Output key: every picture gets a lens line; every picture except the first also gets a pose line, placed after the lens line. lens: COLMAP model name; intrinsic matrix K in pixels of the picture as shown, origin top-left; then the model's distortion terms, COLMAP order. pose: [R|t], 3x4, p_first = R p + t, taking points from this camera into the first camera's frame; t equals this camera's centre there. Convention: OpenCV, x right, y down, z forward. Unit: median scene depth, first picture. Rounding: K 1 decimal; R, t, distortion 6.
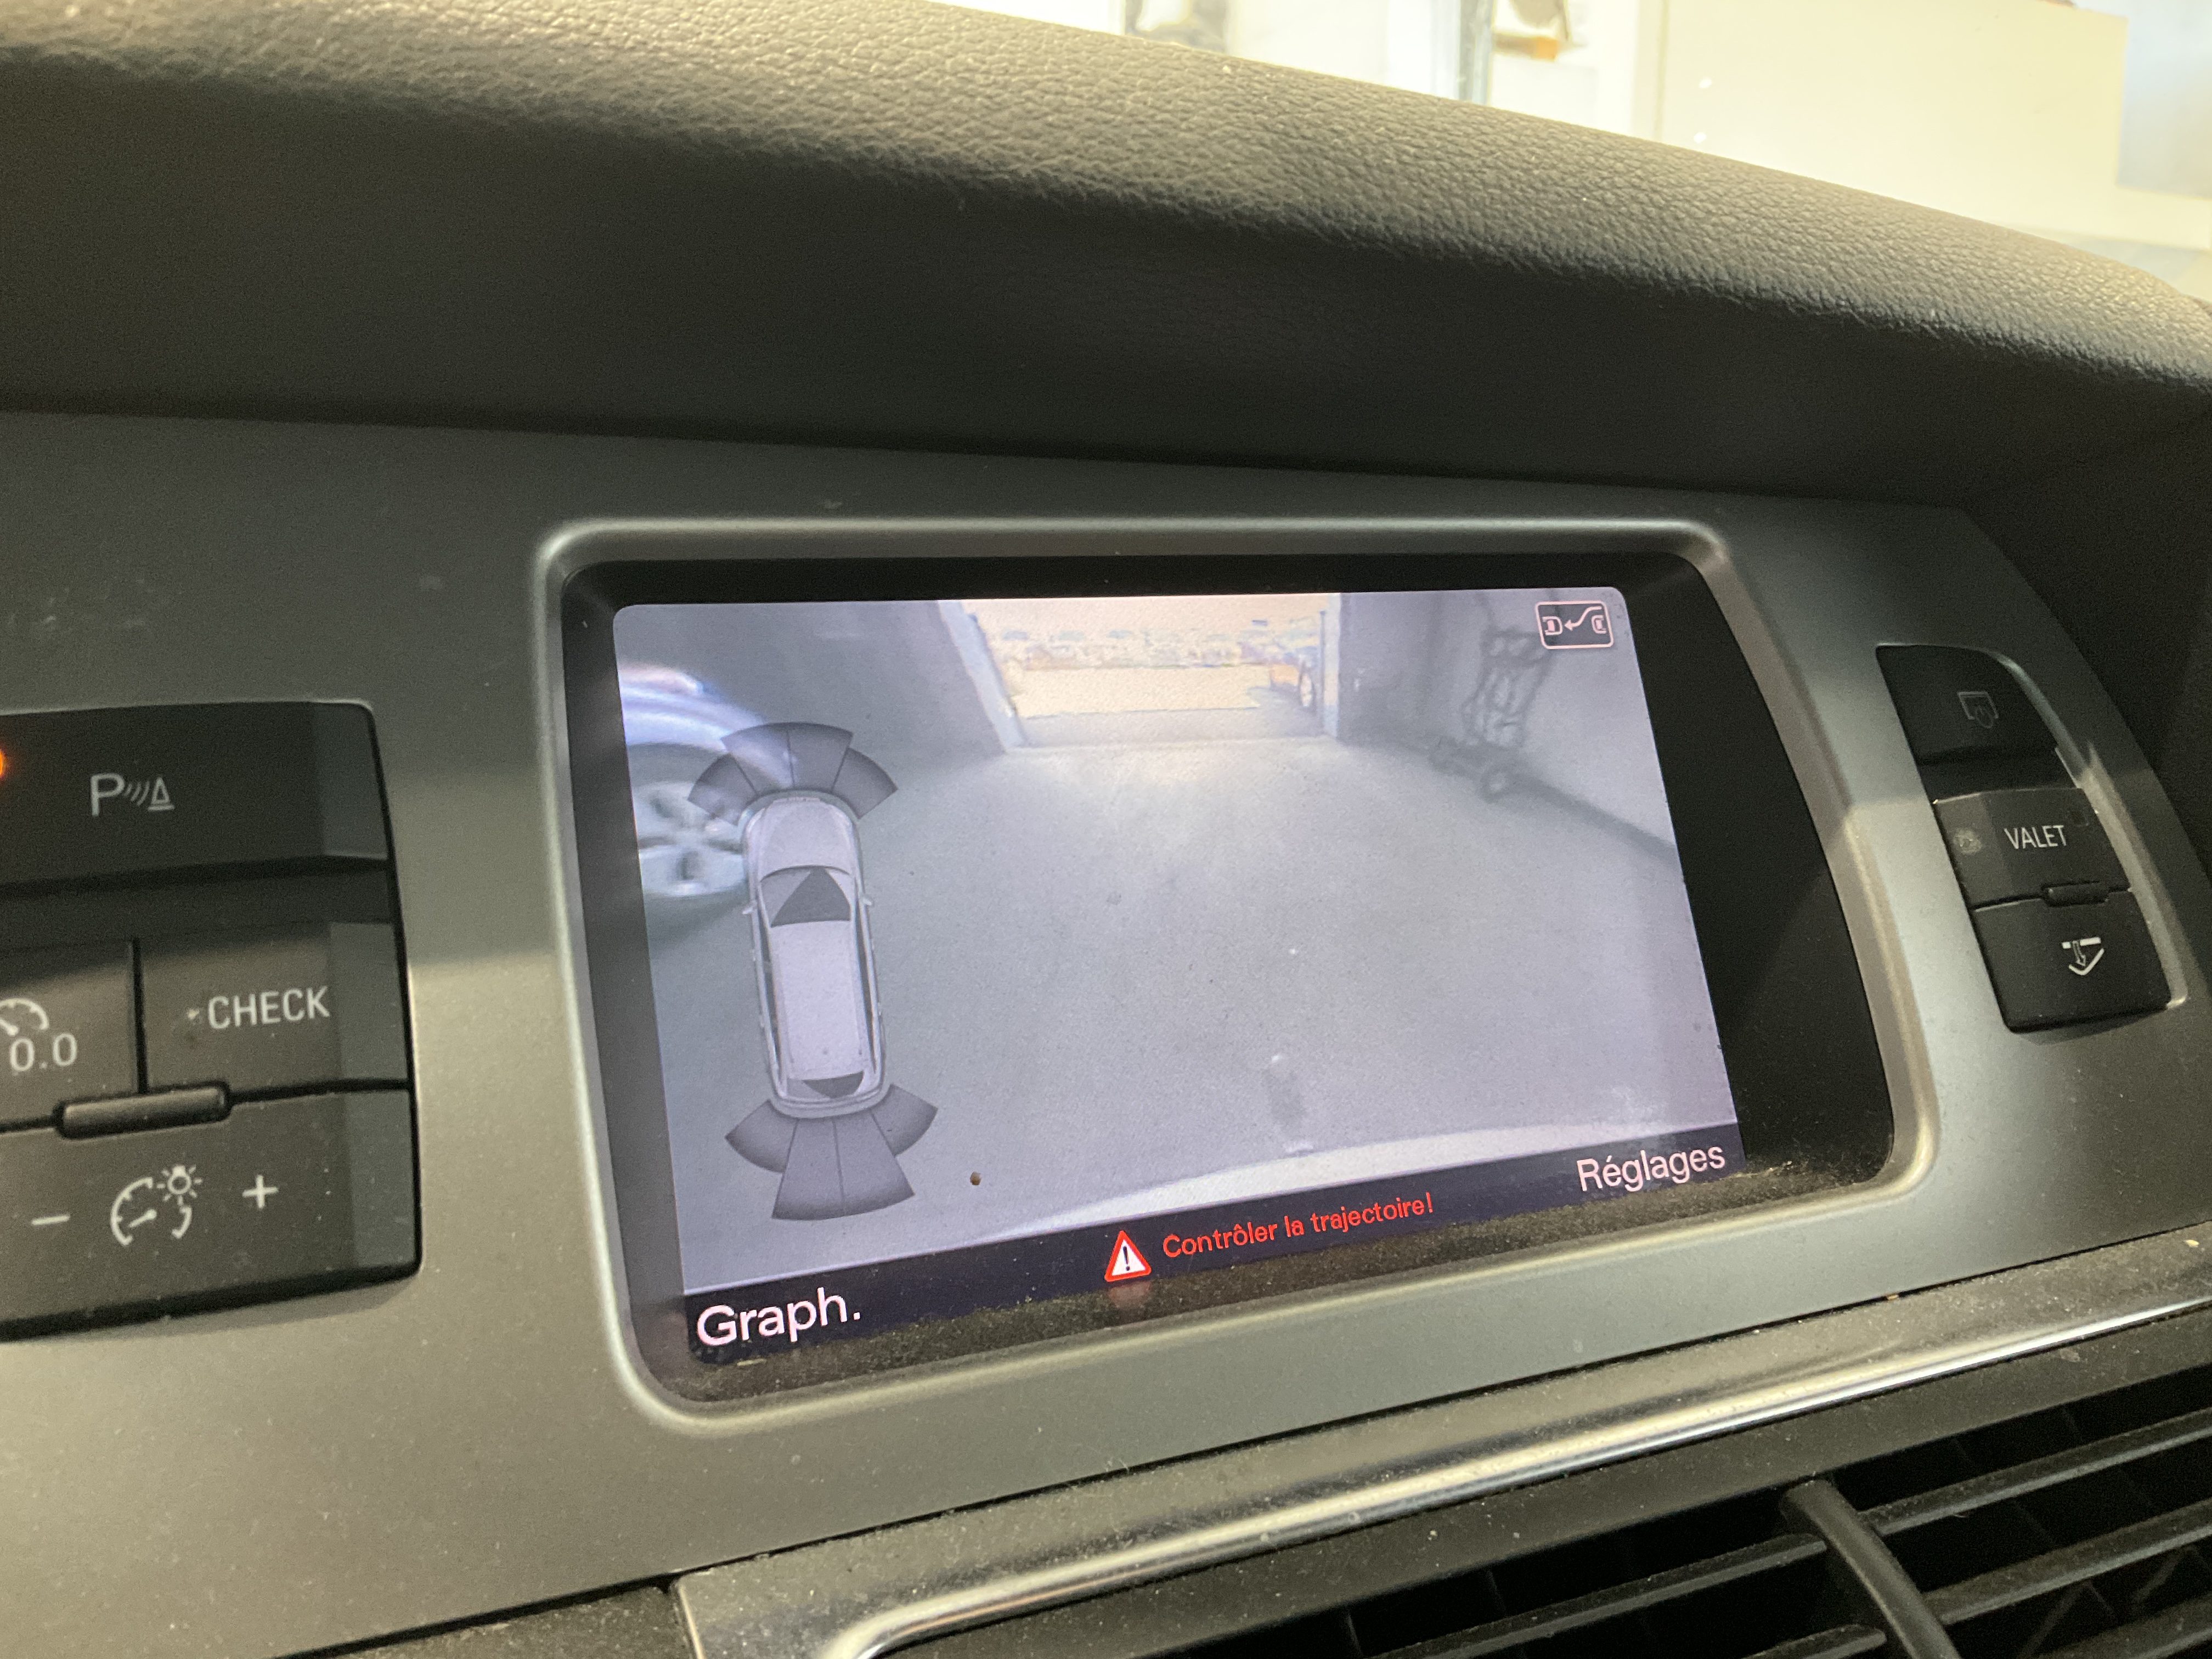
lens RADIAL K [[1859.2, 0, 1101.9], [0, 1859.2, 822.0], [0, 0, 1]] dist [0.009788, -0.039189]
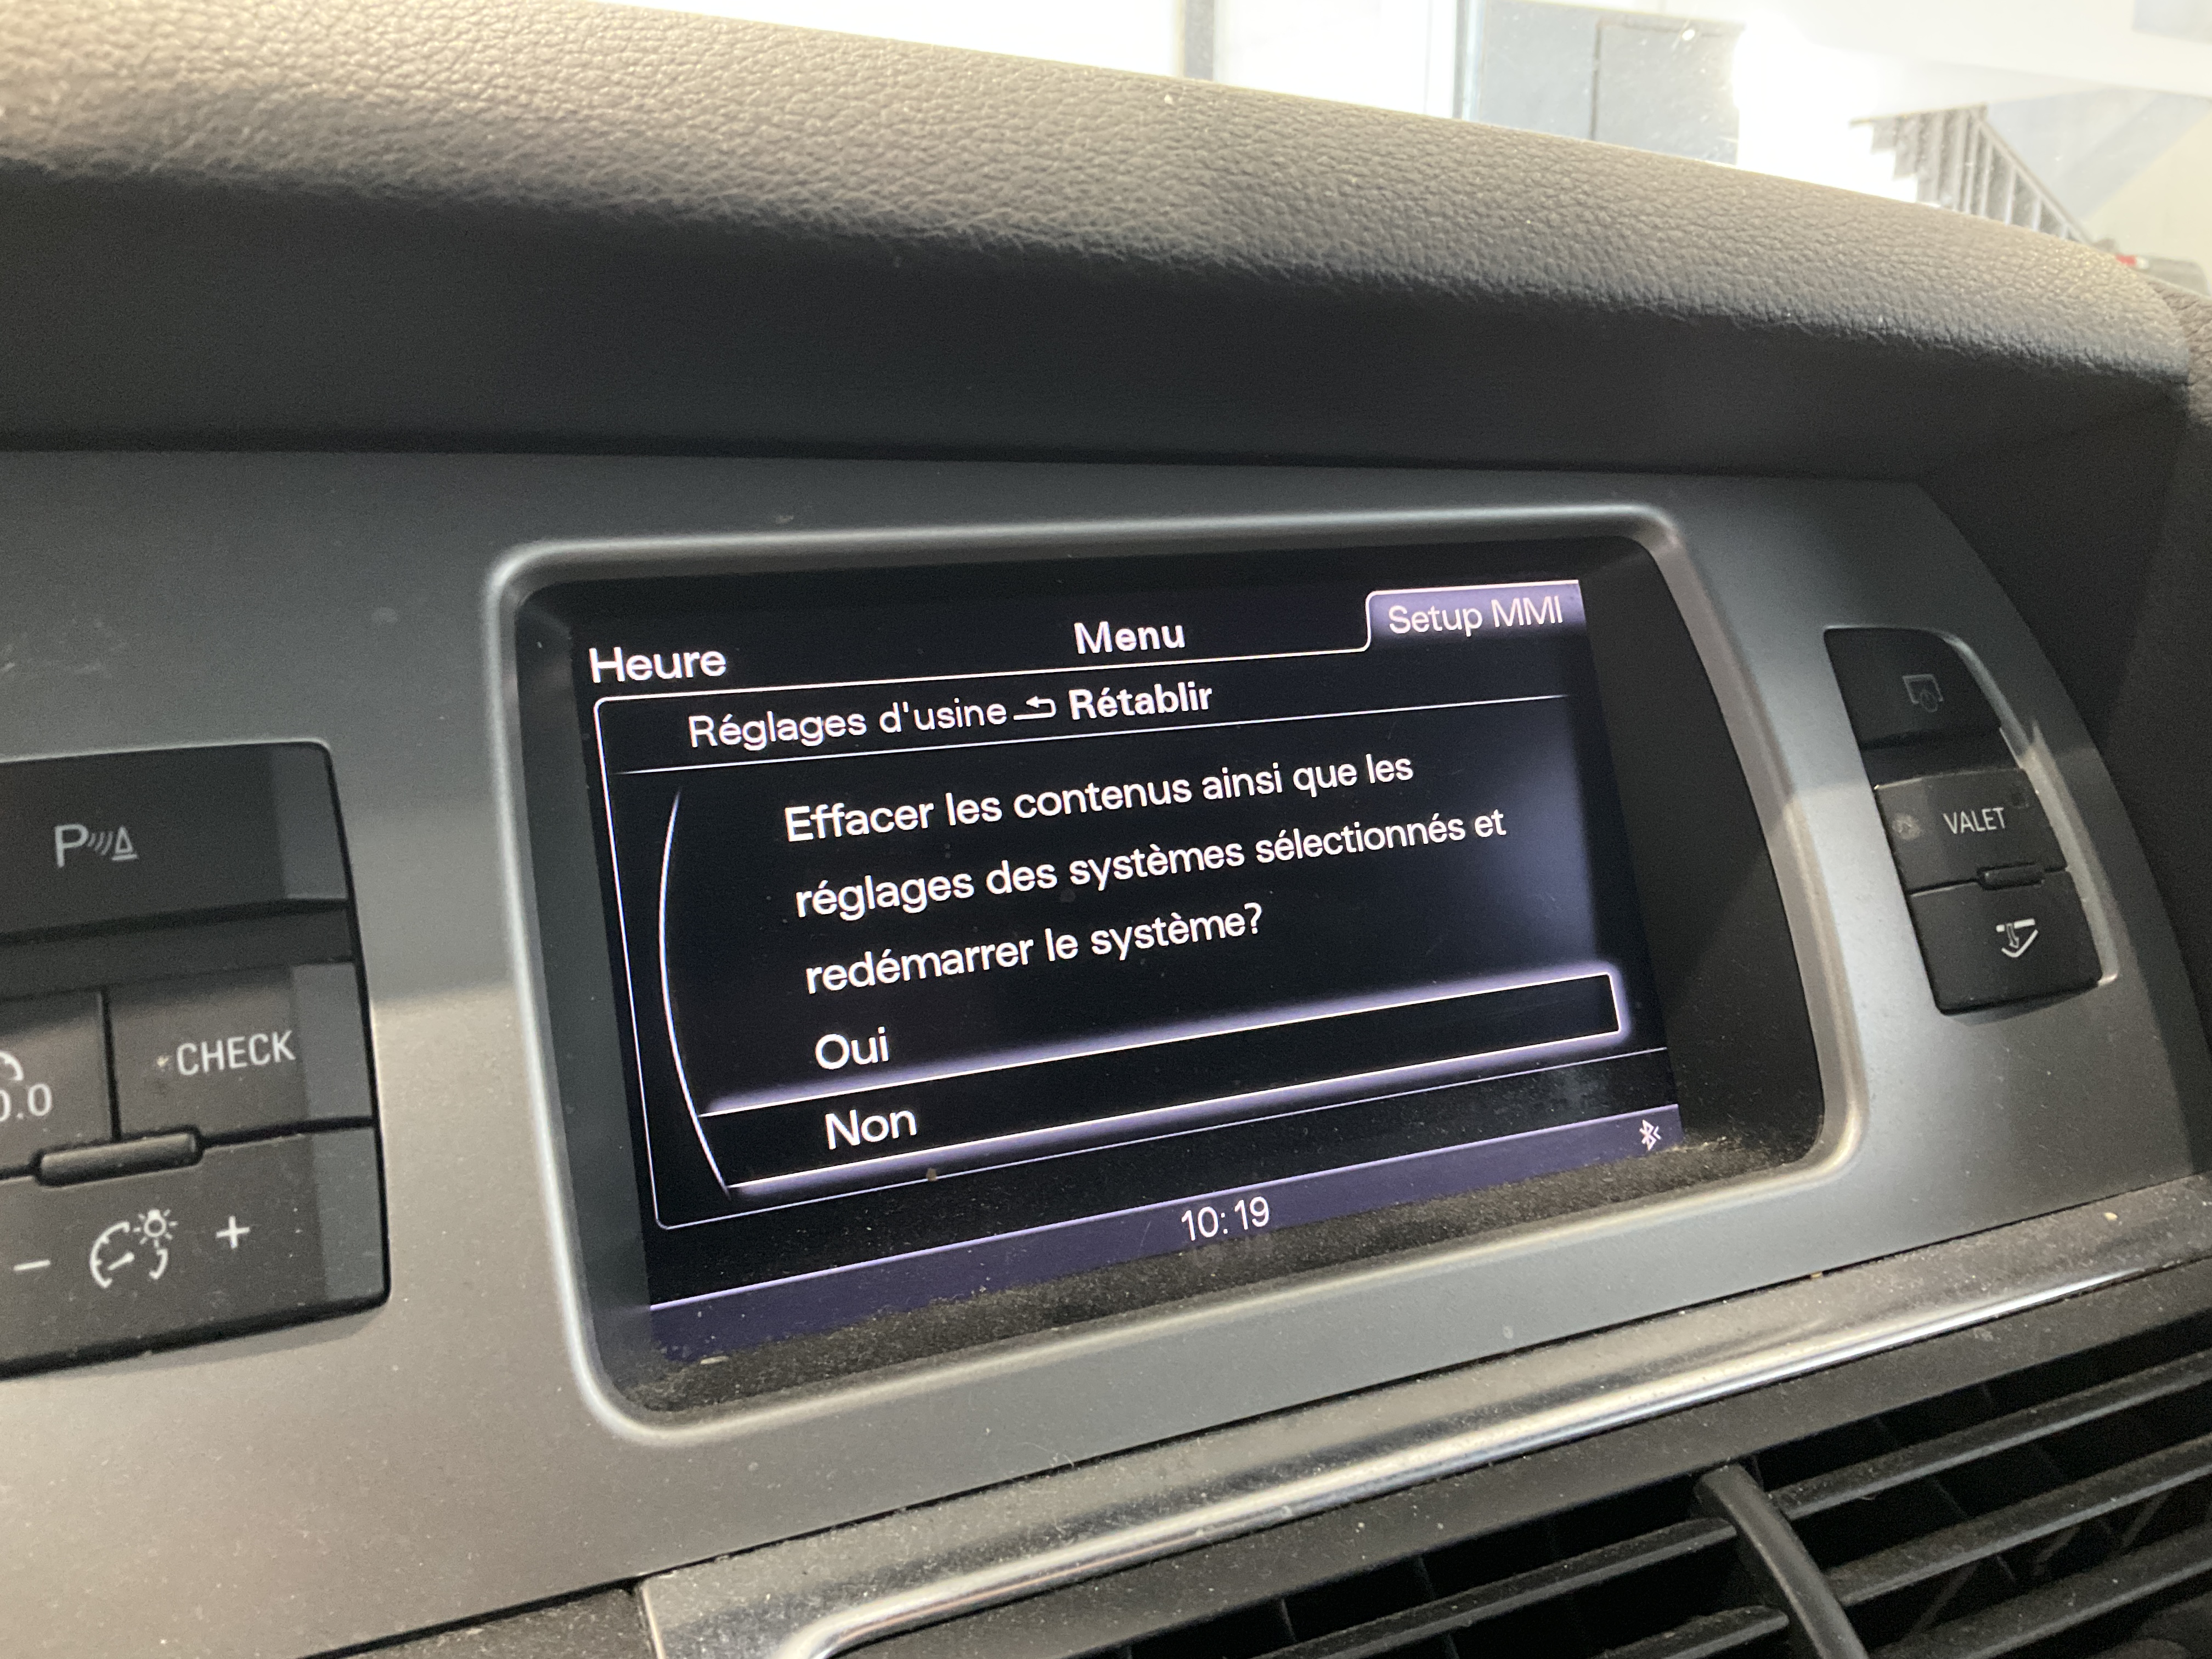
lens RADIAL K [[1859.2, 0, 1101.9], [0, 1859.2, 815.8], [0, 0, 1]] dist [0.009788, -0.039189]
pose [[0.999997, -0.001306, 0.002280, 0.029195], [0.001134, 0.997268, 0.073859, -0.096843], [-0.002370, -0.073856, 0.997266, -0.022223]]
